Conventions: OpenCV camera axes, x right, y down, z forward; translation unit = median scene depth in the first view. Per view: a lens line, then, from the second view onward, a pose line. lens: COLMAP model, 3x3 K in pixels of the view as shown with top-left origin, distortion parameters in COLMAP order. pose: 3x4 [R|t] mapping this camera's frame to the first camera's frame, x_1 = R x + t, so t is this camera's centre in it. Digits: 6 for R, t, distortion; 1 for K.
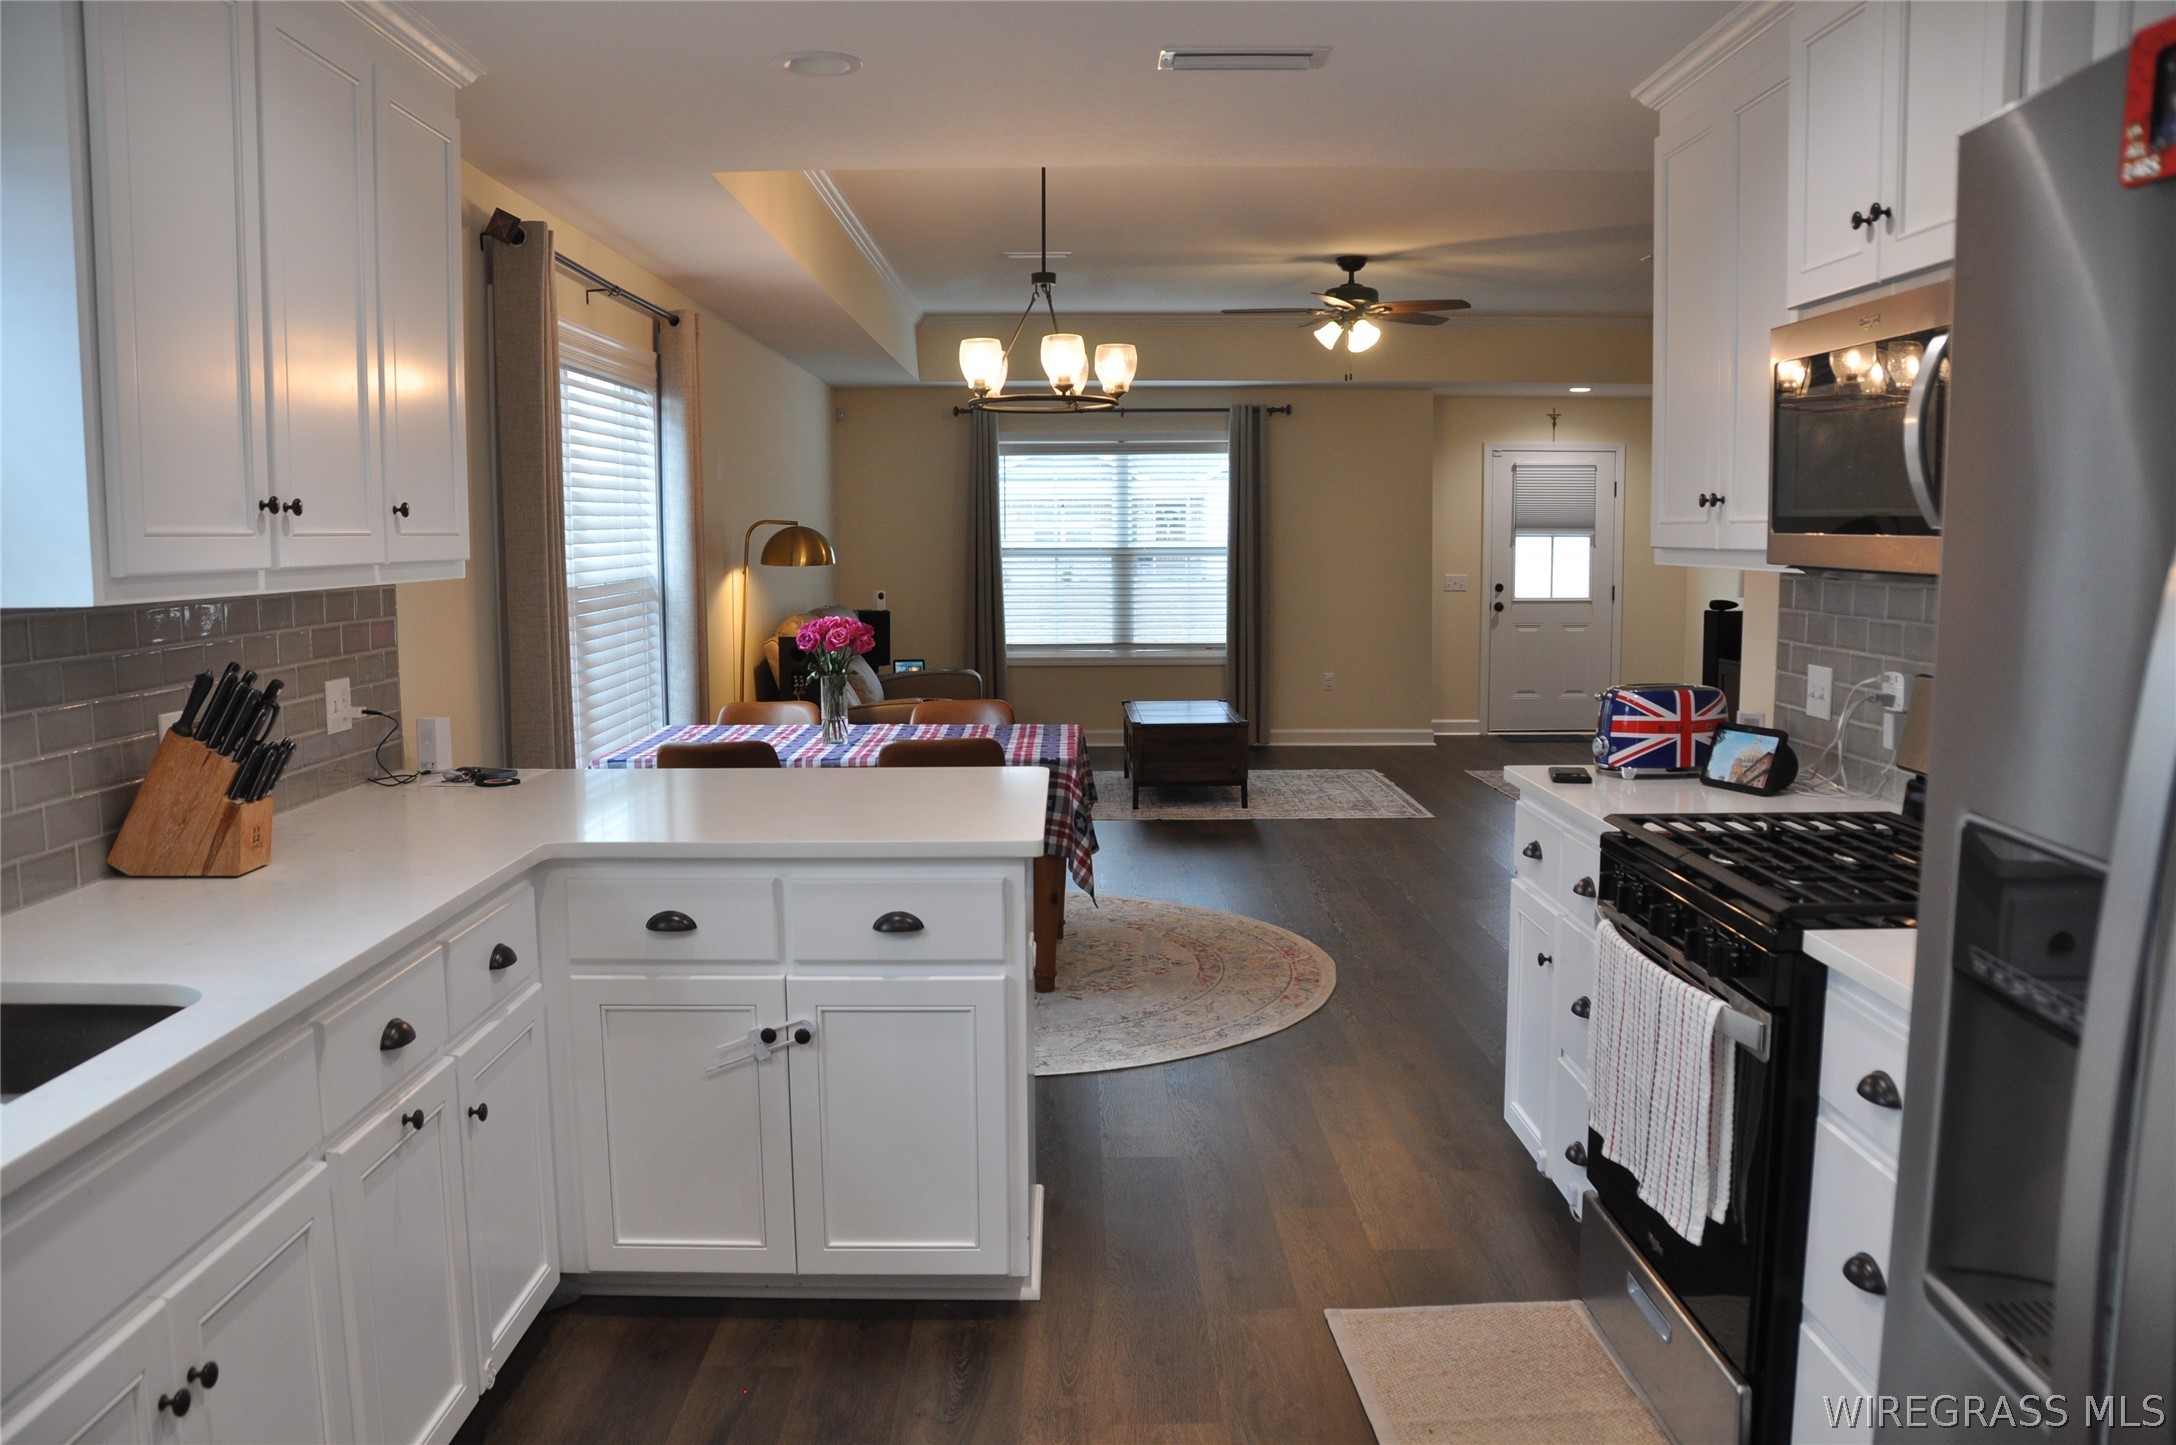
lens RADIAL K [[1697.4, 0, 1073.4], [0, 1697.4, 729.2], [0, 0, 1]] dist [-0.157458, 0.113305]
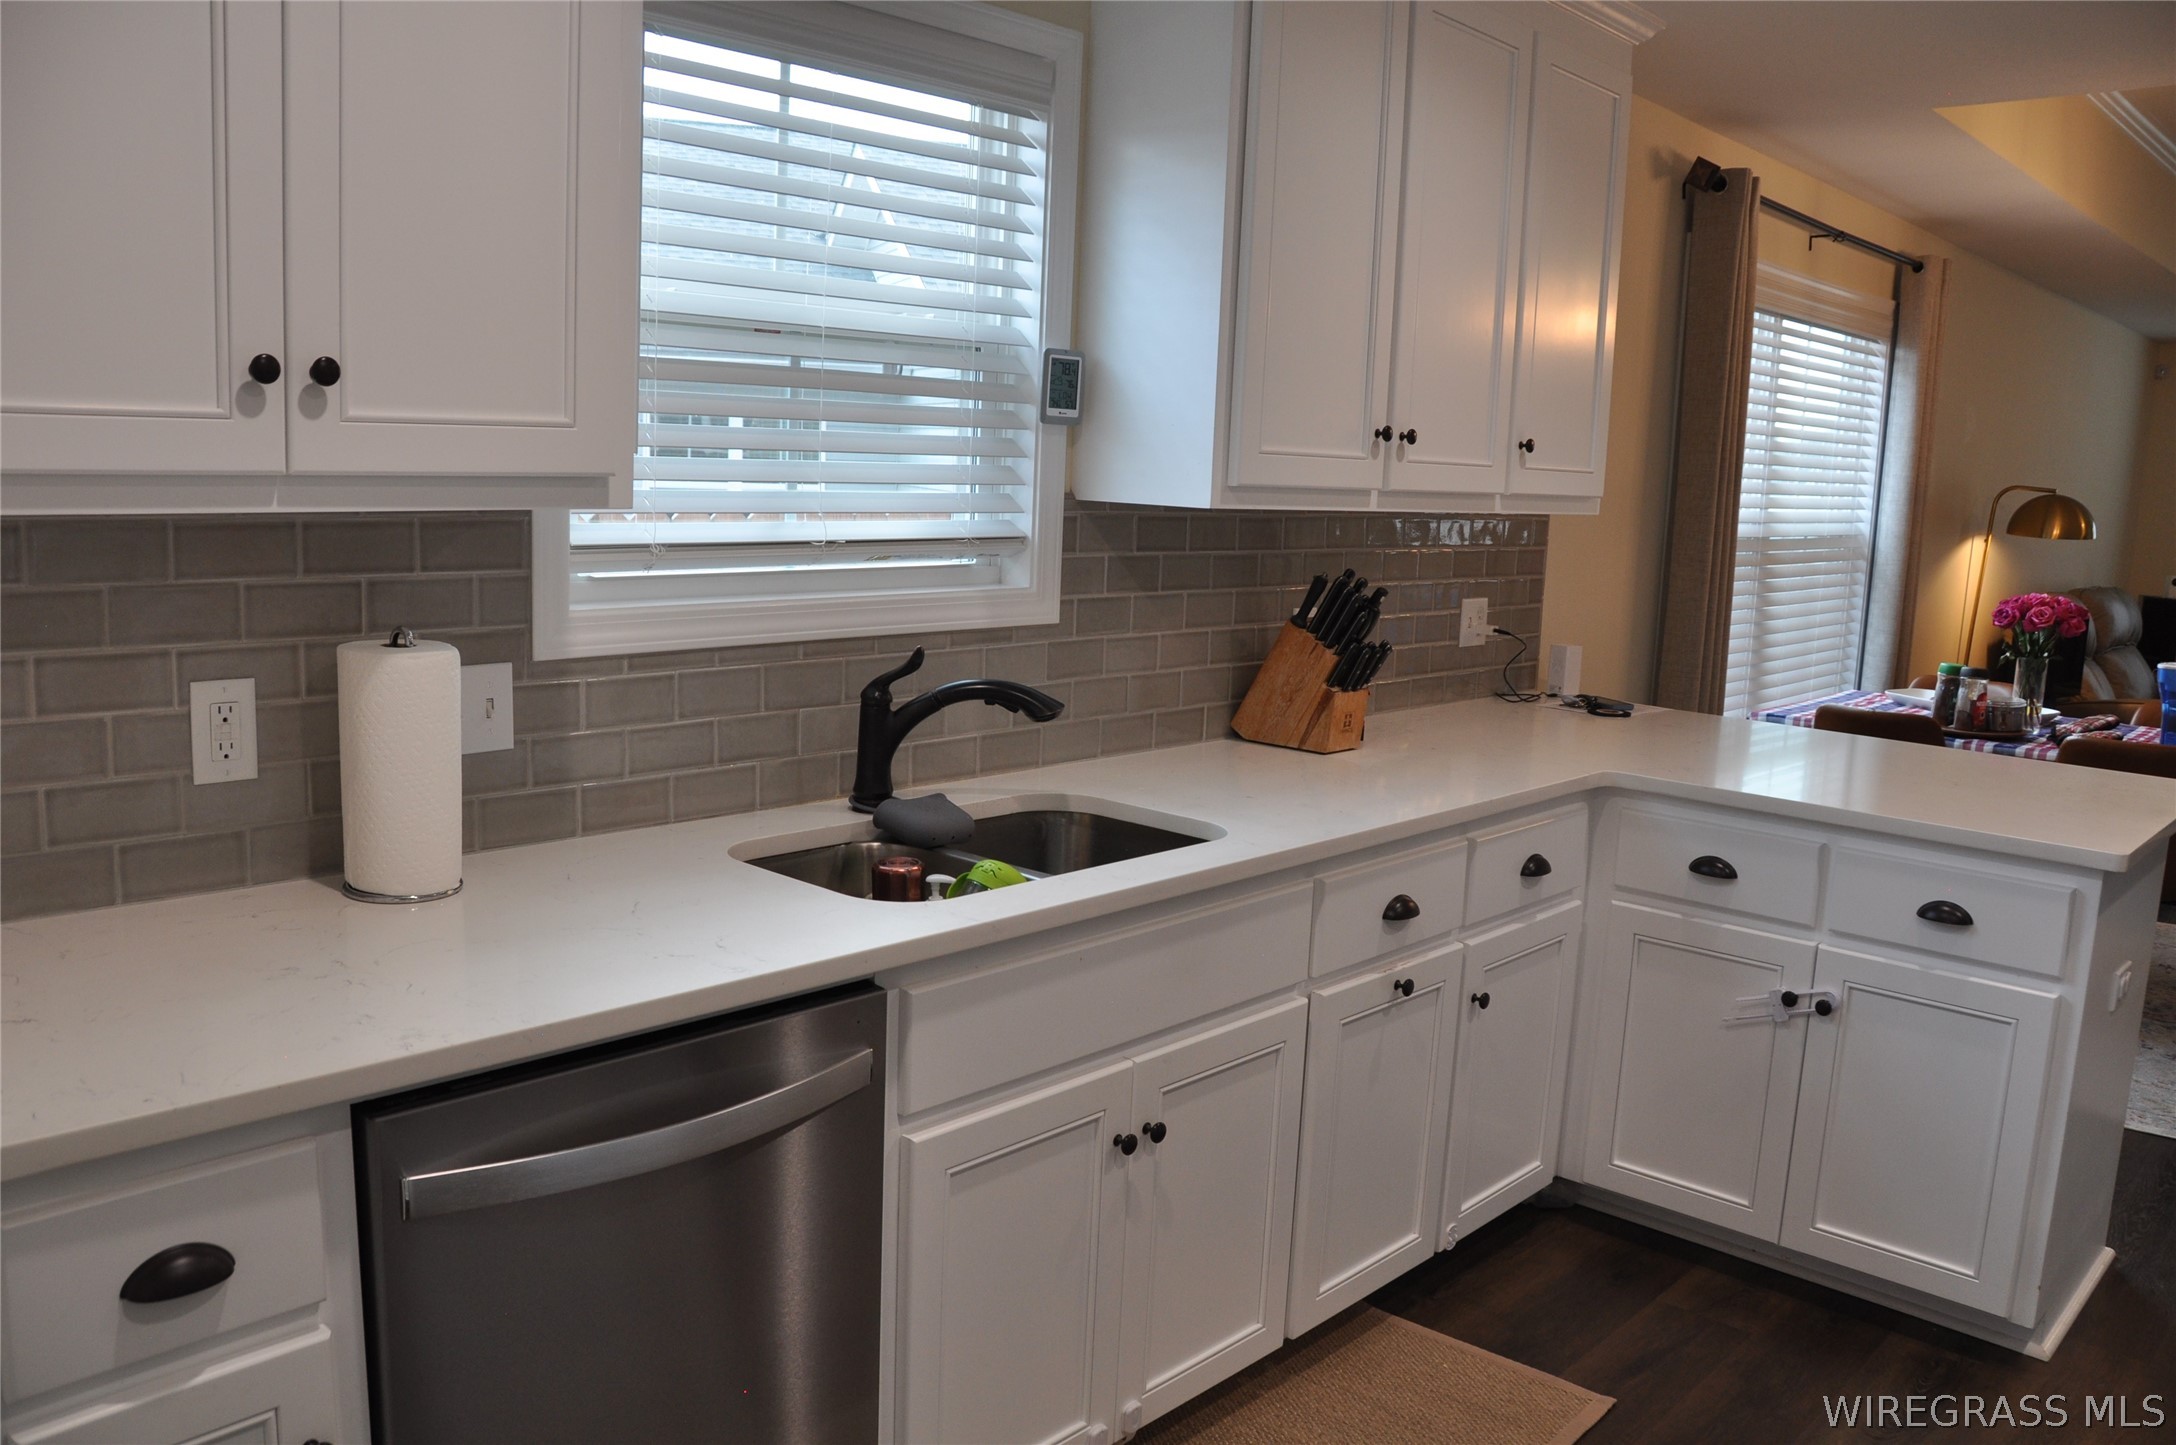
lens RADIAL K [[1697.4, 0, 1069.3], [0, 1697.4, 733.5], [0, 0, 1]] dist [-0.157458, 0.113305]
pose [[0.732808, 0.144946, -0.664819, 0.112171], [-0.121501, 0.989219, 0.081746, 0.000293], [0.669500, 0.020872, 0.742519, -0.003964]]
